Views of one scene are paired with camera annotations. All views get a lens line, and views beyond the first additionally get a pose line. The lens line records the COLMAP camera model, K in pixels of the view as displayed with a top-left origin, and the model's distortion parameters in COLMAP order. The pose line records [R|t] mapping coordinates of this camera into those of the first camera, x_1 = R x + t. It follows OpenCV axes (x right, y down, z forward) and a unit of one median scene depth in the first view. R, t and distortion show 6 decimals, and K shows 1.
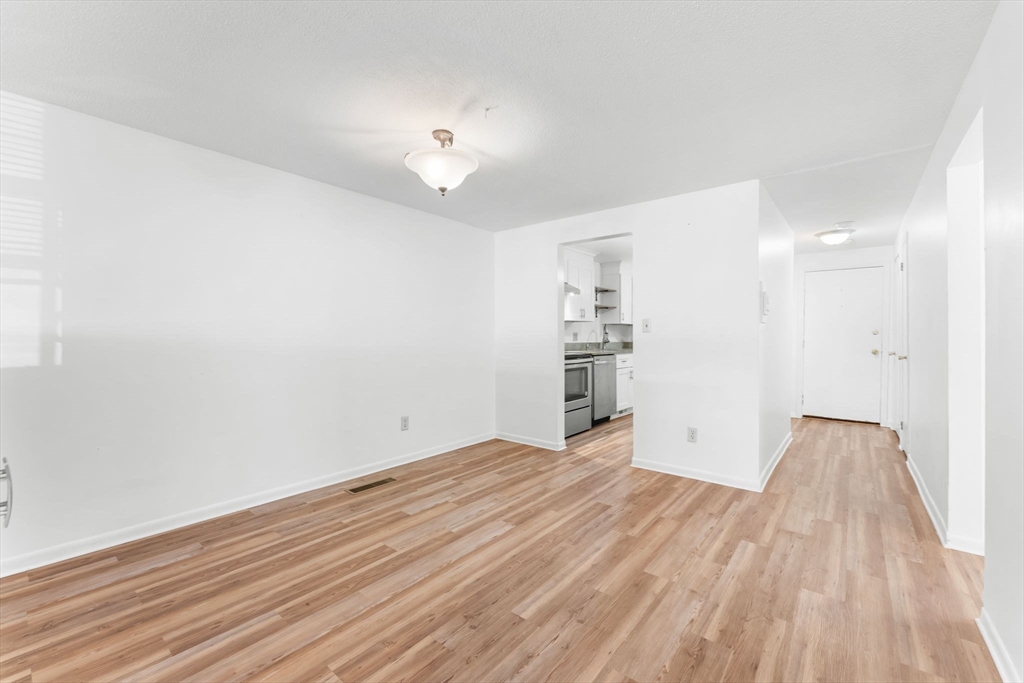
lens RADIAL K [[418.0, 0, 530.4], [0, 418.0, 339.0], [0, 0, 1]] dist [-0.000161, -0.000542]
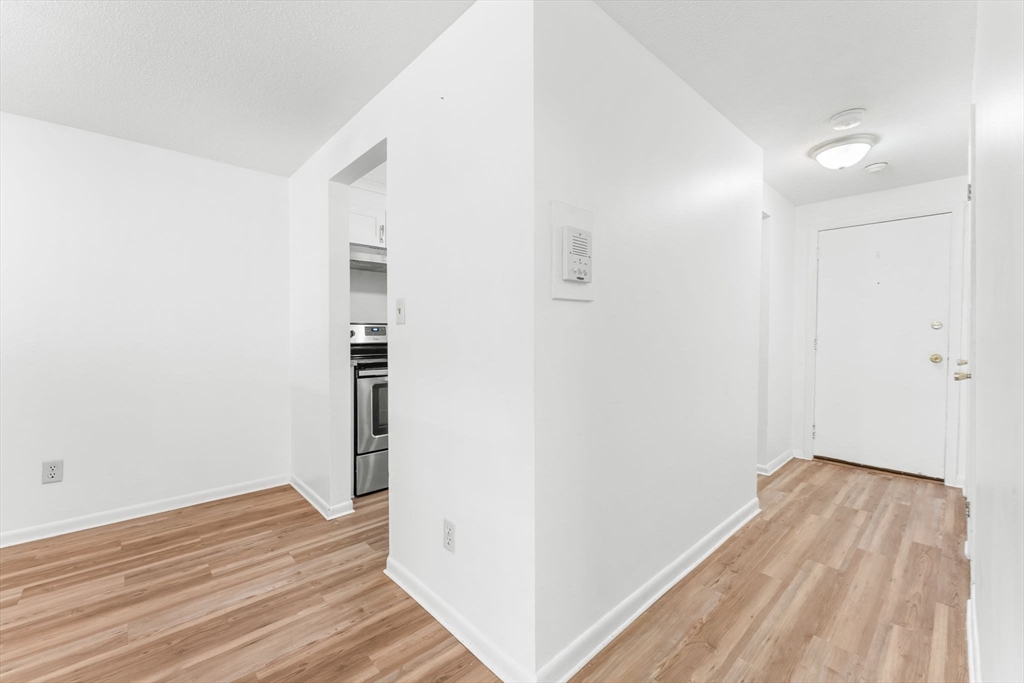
lens RADIAL K [[418.0, 0, 530.4], [0, 418.0, 339.0], [0, 0, 1]] dist [-0.000161, -0.000542]
pose [[0.989704, 0.000808, -0.143124, 0.717945], [0.000315, 0.999969, 0.007822, -0.003041], [0.143126, -0.007786, 0.989674, 0.701016]]
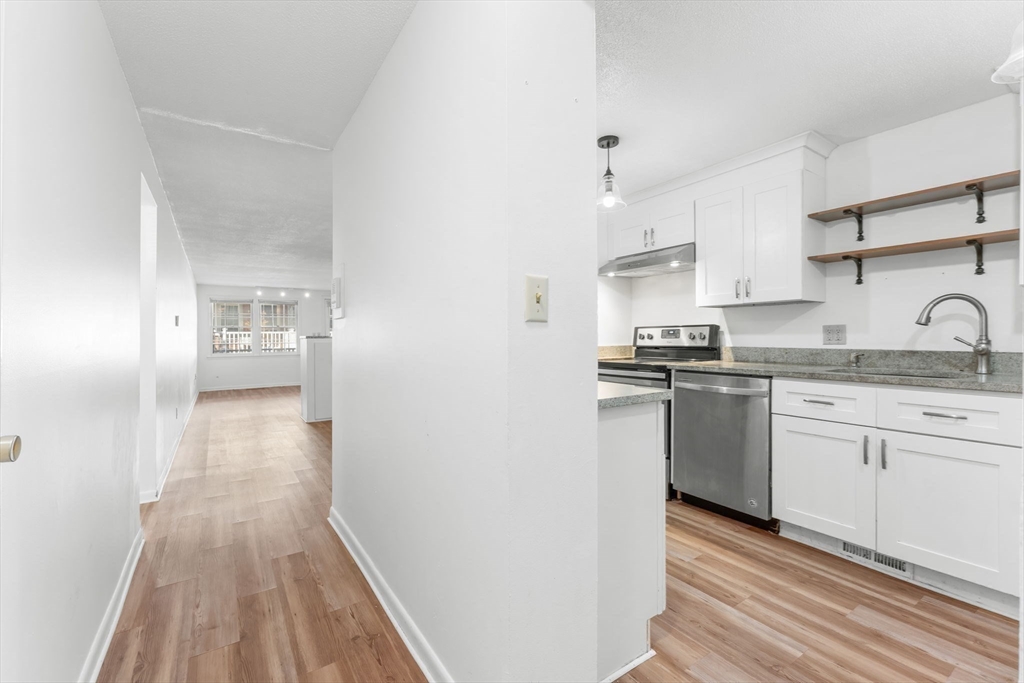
lens RADIAL K [[441.7, 0, 508.0], [0, 441.7, 338.7], [0, 0, 1]] dist [-0.000735, -0.000167]
pose [[-0.326693, 0.004304, -0.945121, 1.526930], [-0.000539, 0.999989, 0.004740, -0.008929], [0.945131, 0.002057, -0.326687, 1.952653]]
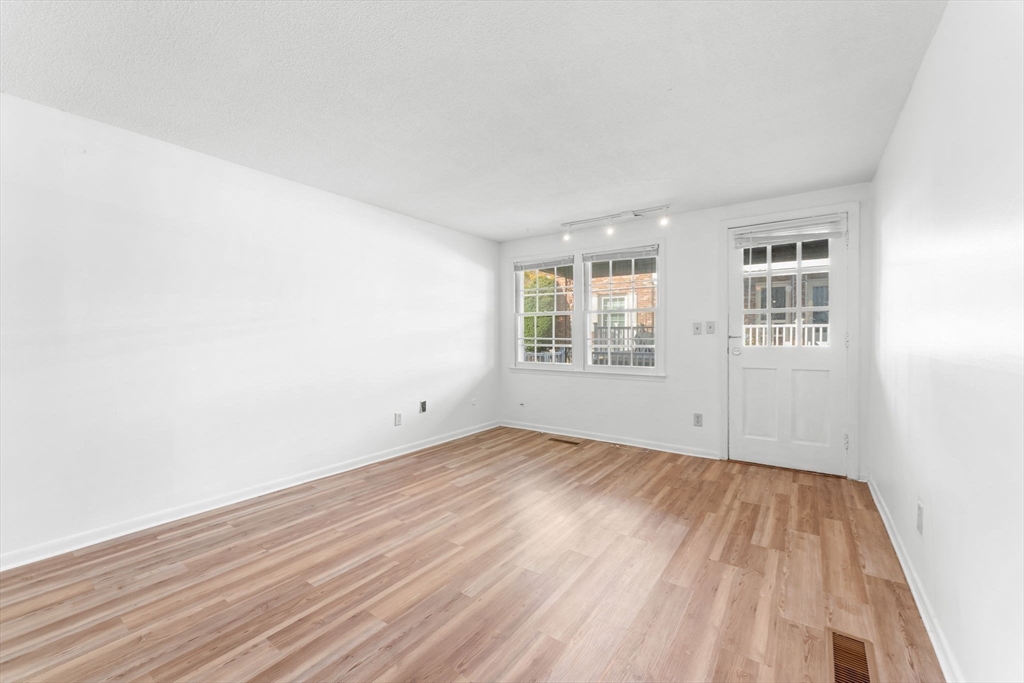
lens RADIAL K [[418.6, 0, 506.6], [0, 418.6, 338.5], [0, 0, 1]] dist [-0.000712, -0.000372]
pose [[-0.999701, -0.002118, -0.024369, -1.068150], [-0.002565, 0.999829, 0.018334, -0.011967], [0.024326, 0.018391, -0.999535, 0.359410]]
